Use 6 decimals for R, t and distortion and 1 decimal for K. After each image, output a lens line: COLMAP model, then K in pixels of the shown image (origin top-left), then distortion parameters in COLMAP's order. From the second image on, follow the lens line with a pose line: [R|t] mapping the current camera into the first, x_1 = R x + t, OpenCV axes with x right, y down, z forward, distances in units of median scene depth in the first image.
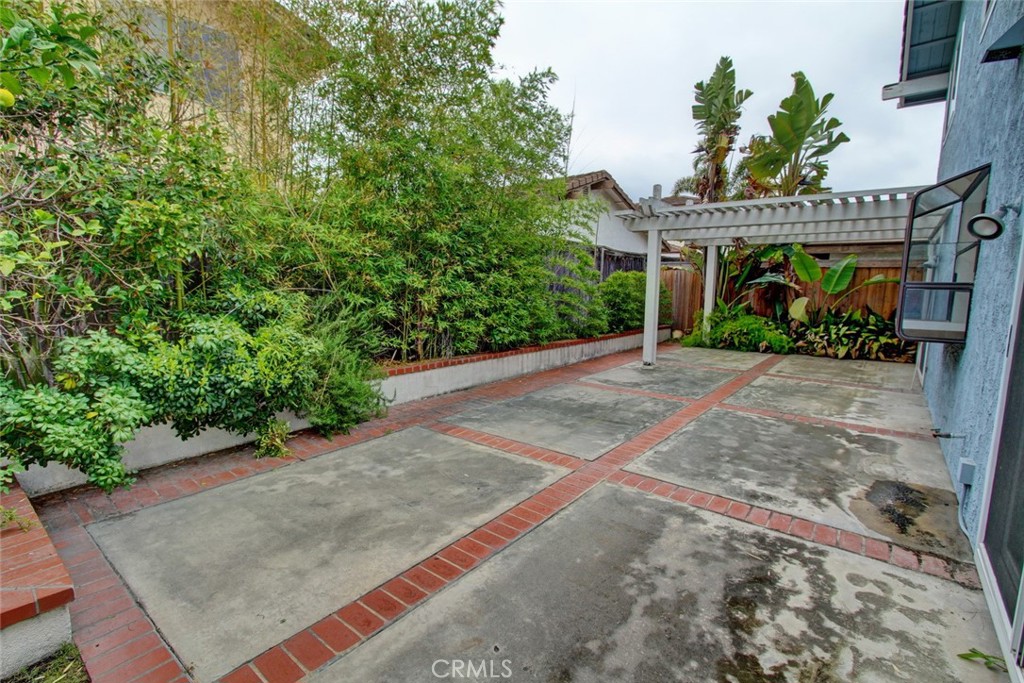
lens RADIAL K [[475.5, 0, 511.7], [0, 475.5, 343.7], [0, 0, 1]] dist [-0.024779, 0.006606]
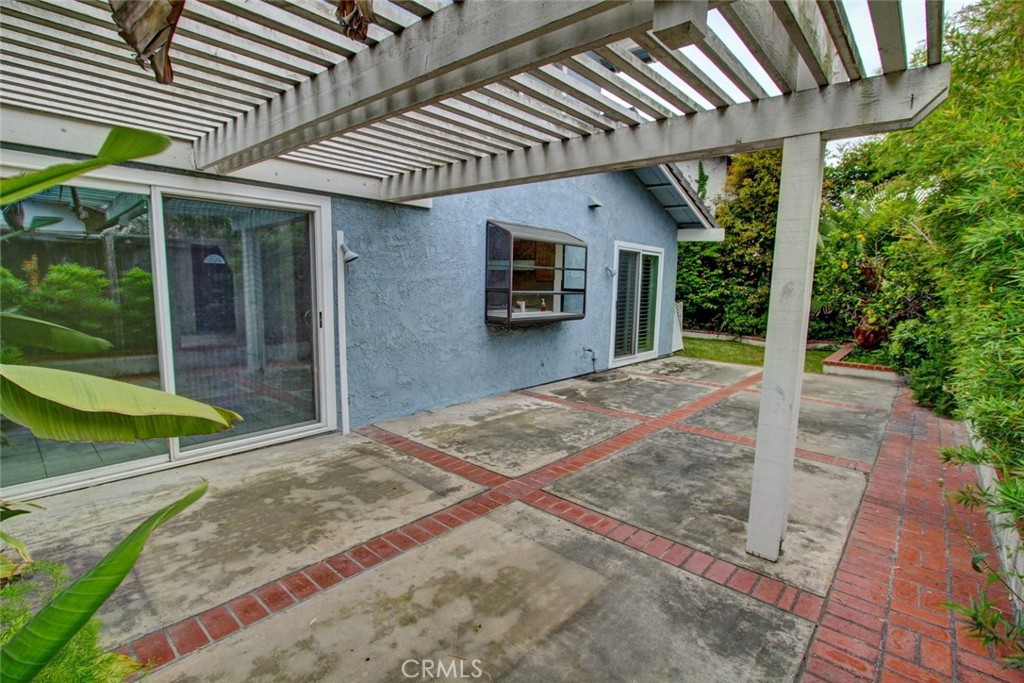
lens RADIAL K [[475.5, 0, 511.7], [0, 475.5, 343.7], [0, 0, 1]] dist [-0.024779, 0.006606]
pose [[-0.998177, -0.042326, 0.043030, 0.546987], [-0.029986, 0.966465, 0.255042, -0.210305], [-0.052382, 0.253287, -0.965972, 1.539088]]
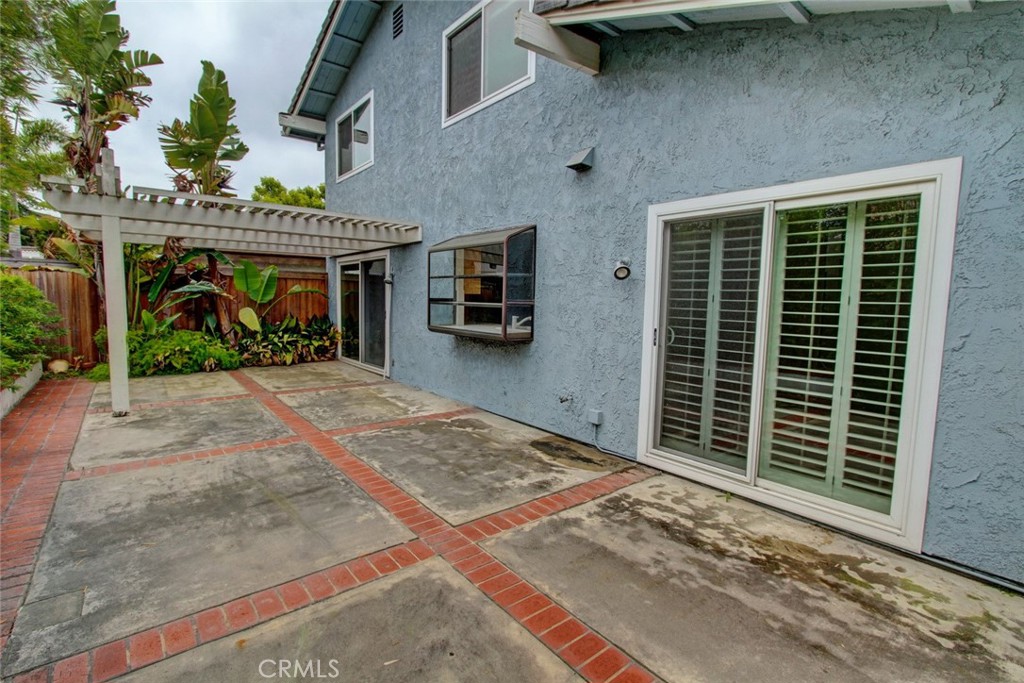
lens RADIAL K [[480.6, 0, 510.3], [0, 480.6, 344.4], [0, 0, 1]] dist [-0.025005, 0.007731]
pose [[0.213130, -0.103483, 0.971528, -0.286100], [0.107821, 0.990793, 0.081882, -0.061015], [-0.971056, 0.087300, 0.222325, 0.357726]]
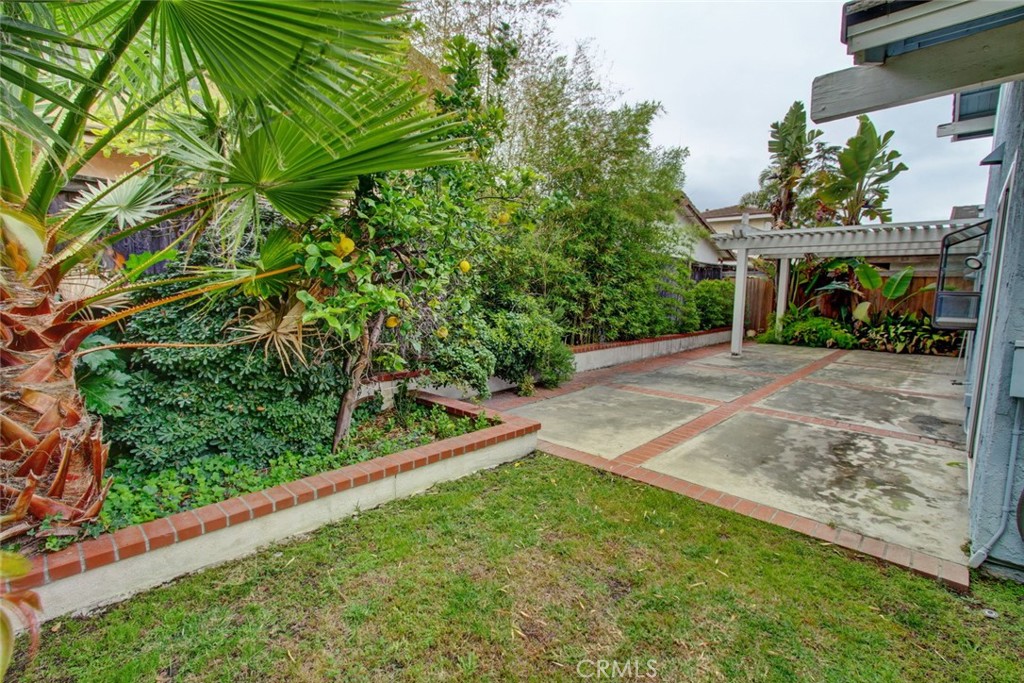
lens RADIAL K [[475.5, 0, 511.7], [0, 475.5, 343.7], [0, 0, 1]] dist [-0.024779, 0.006606]
pose [[0.996164, 0.011597, -0.086737, -0.232503], [-0.012403, 0.999885, -0.008760, 0.039321], [0.086626, 0.009802, 0.996193, -0.357693]]
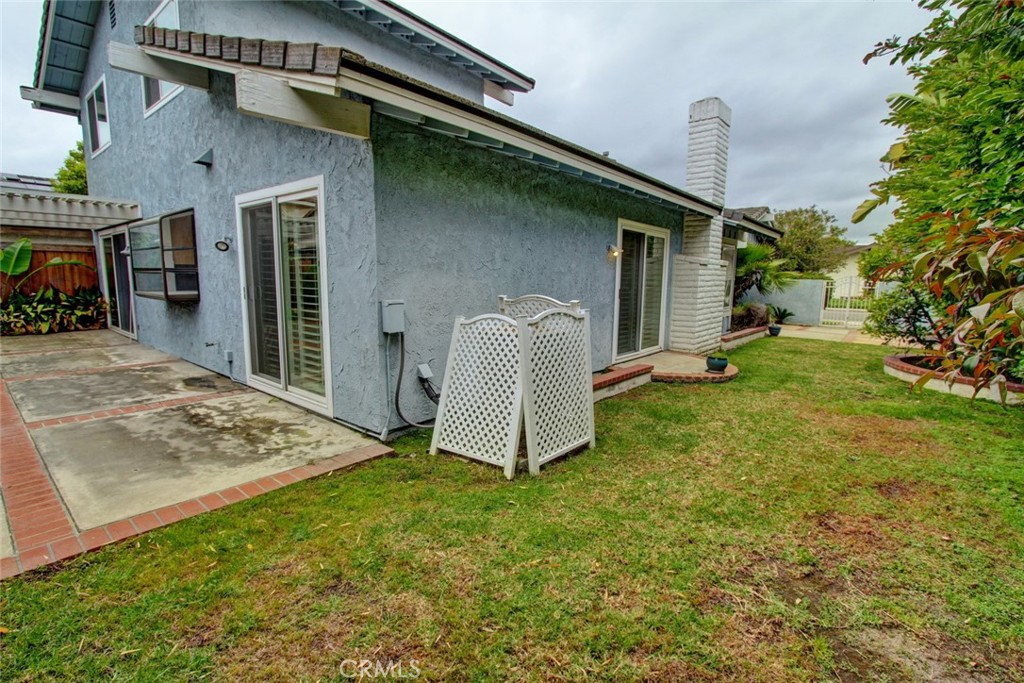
lens RADIAL K [[475.5, 0, 511.7], [0, 475.5, 343.7], [0, 0, 1]] dist [-0.024779, 0.006606]
pose [[0.016380, -0.159743, 0.987023, -0.471951], [0.113701, 0.981049, 0.156890, 0.009337], [-0.993380, 0.109656, 0.034233, -0.160501]]
